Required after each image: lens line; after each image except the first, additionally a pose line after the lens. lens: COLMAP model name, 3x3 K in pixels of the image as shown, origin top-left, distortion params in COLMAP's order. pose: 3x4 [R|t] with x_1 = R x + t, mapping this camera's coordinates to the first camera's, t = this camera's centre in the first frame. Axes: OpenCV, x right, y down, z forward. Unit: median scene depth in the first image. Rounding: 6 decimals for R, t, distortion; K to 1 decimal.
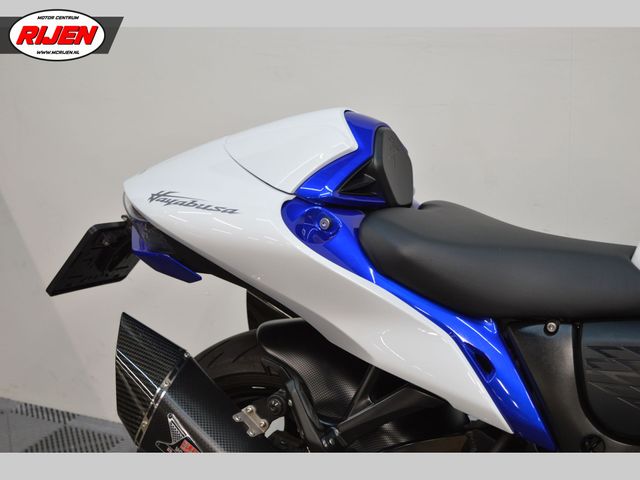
lens RADIAL K [[1099.8, 0, 318.9], [0, 1099.8, 241.7], [0, 0, 1]] dist [0.012292, 0.000000]
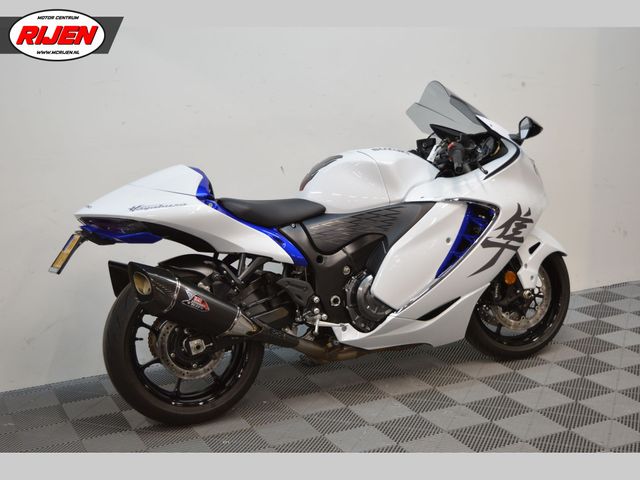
lens RADIAL K [[949.4, 0, 320.2], [0, 949.4, 238.6], [0, 0, 1]] dist [-0.024879, 0.000000]
pose [[0.611510, -0.145166, 0.777806, -1.550199], [0.235346, 0.971905, -0.003636, 0.125608], [-0.755425, 0.185277, 0.628494, -0.557129]]
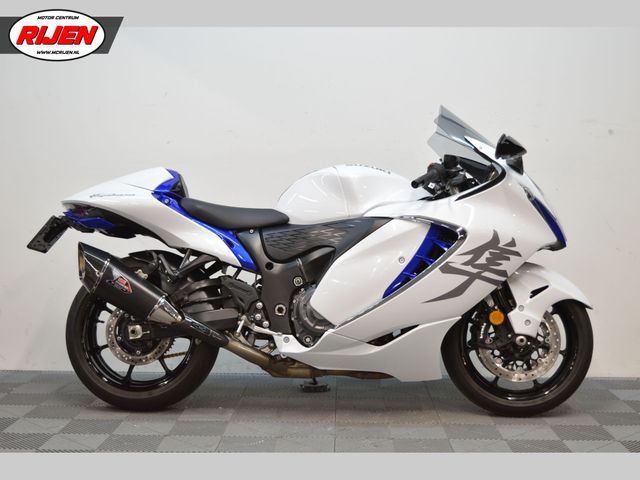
lens RADIAL K [[890.4, 0, 320.4], [0, 890.4, 238.3], [0, 0, 1]] dist [-0.038366, 0.000000]
pose [[0.898416, 0.020271, 0.438677, -0.608102], [0.084948, 0.972044, -0.218891, 0.579342], [-0.430851, 0.233920, 0.871578, -1.042059]]
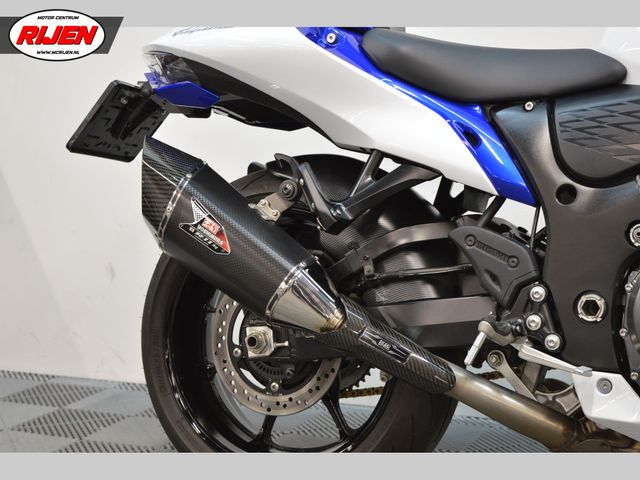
lens RADIAL K [[1243.2, 0, 320.5], [0, 1243.2, 235.4], [0, 0, 1]] dist [0.040045, 0.000000]
pose [[0.999099, 0.012121, 0.040678, -0.055863], [-0.005220, 0.986171, -0.165650, 0.398736], [-0.042124, 0.165289, 0.985345, -0.243223]]
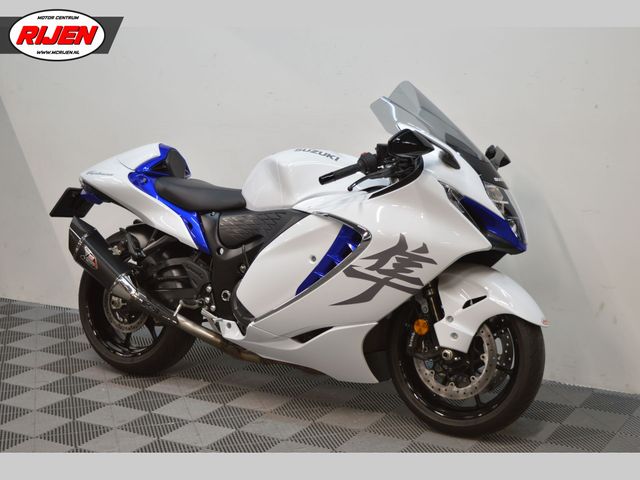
lens RADIAL K [[1040.7, 0, 319.5], [0, 1040.7, 244.2], [0, 0, 1]] dist [0.043425, 0.000000]
pose [[0.998275, 0.033048, -0.048520, 0.582813], [-0.037787, 0.994244, -0.100259, 0.392675], [0.044928, 0.101920, 0.993778, -1.597653]]
